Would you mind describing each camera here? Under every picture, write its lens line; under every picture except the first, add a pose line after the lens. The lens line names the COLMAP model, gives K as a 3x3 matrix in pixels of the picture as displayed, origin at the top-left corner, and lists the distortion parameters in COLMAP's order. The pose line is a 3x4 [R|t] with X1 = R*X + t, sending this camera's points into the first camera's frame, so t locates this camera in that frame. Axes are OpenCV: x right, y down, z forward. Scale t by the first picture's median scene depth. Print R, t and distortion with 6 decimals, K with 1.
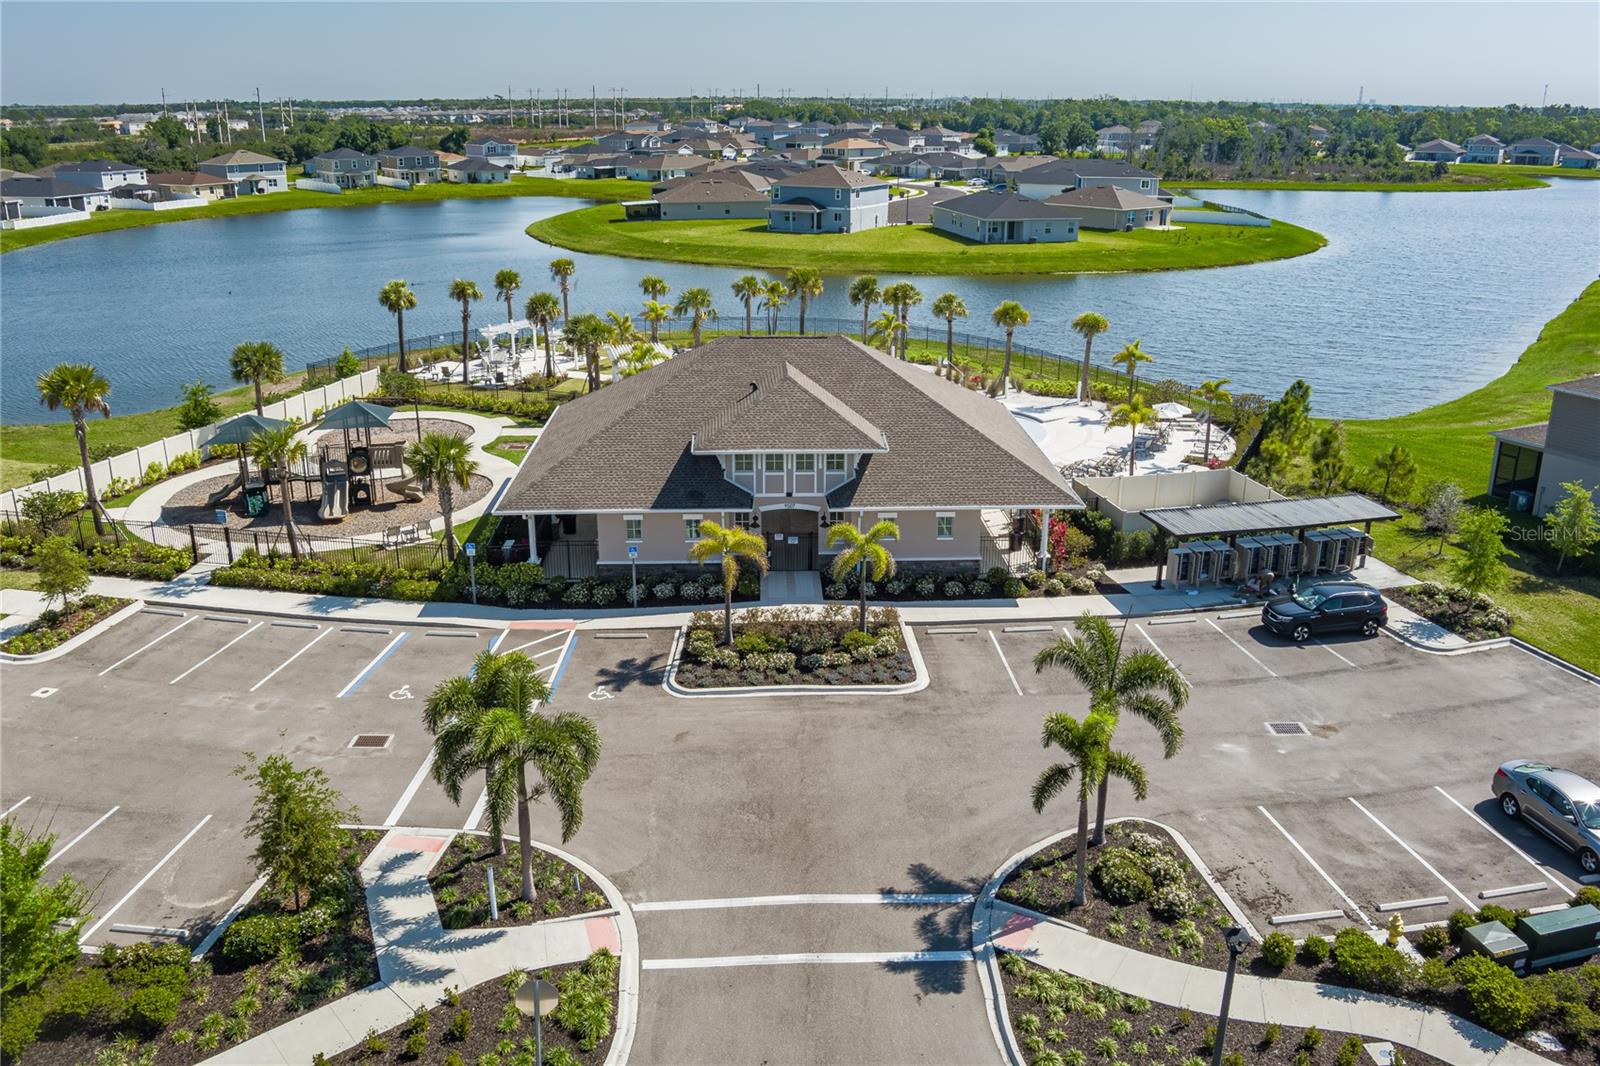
lens RADIAL K [[1287.8, 0, 800.0], [0, 1287.8, 533.0], [0, 0, 1]] dist [-0.070904, 0.007460]
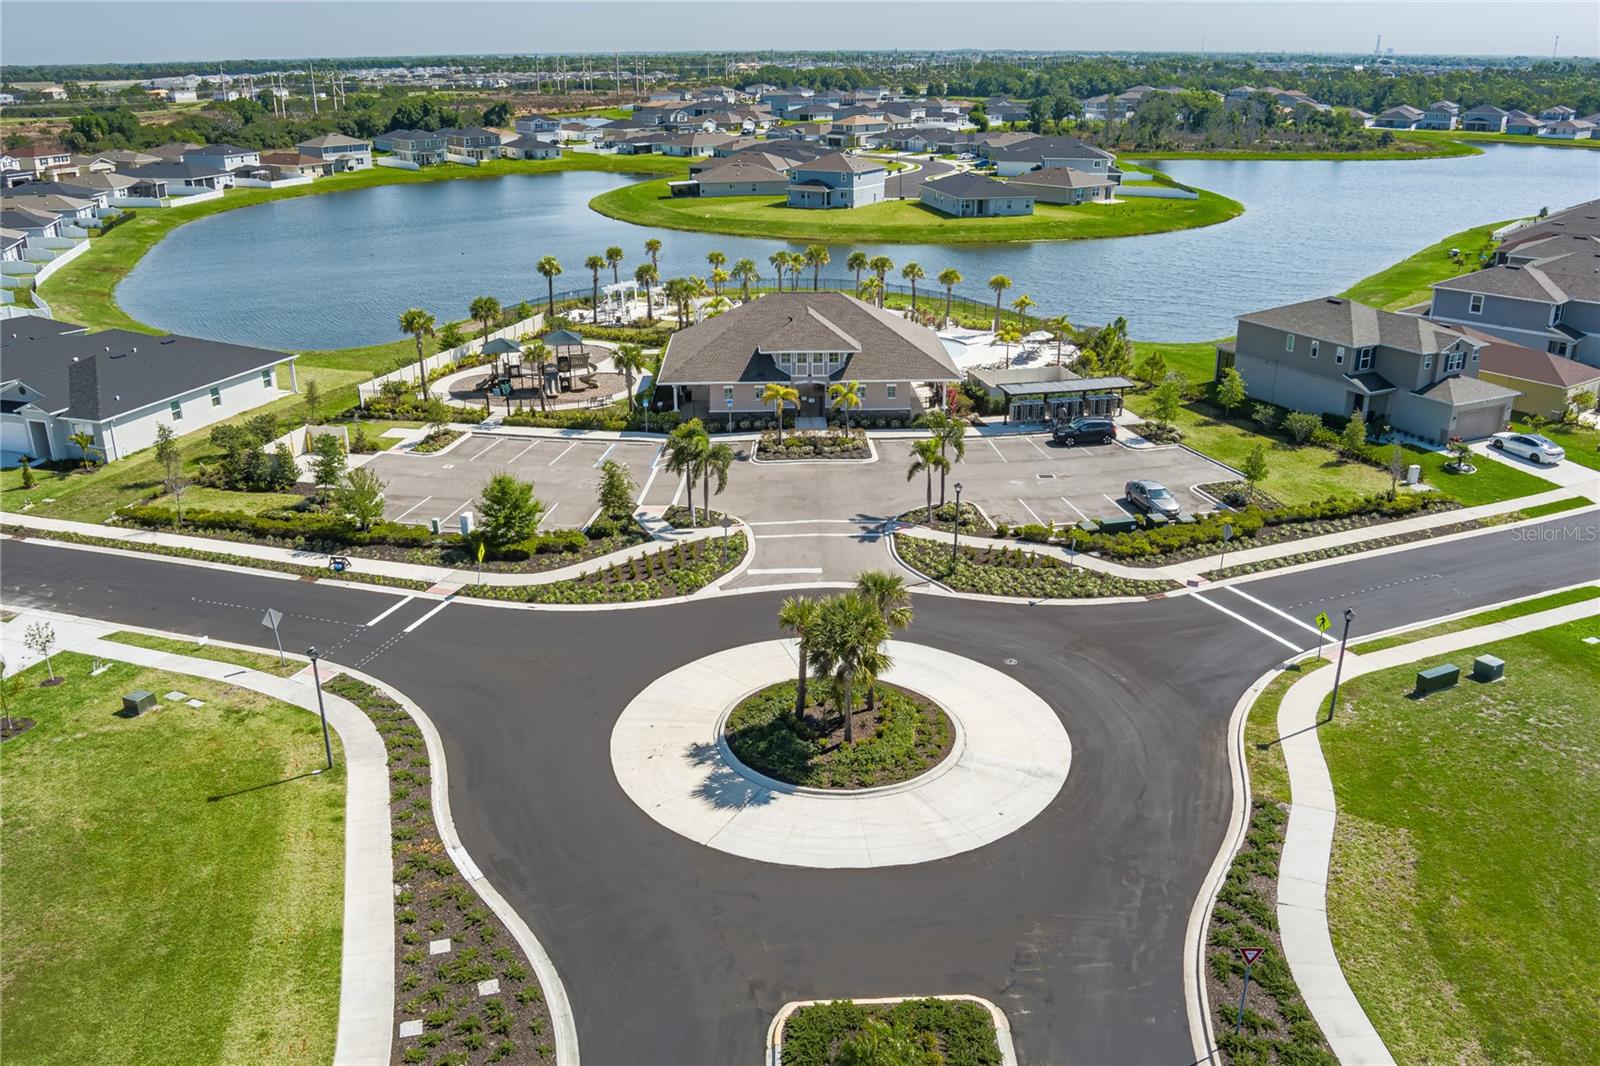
lens RADIAL K [[1287.8, 0, 800.0], [0, 1287.8, 533.0], [0, 0, 1]] dist [-0.070904, 0.007460]
pose [[0.999938, -0.003465, -0.010550, -0.001864], [0.003826, 0.999400, 0.034431, 0.076527], [0.010425, -0.034469, 0.999351, -0.506222]]
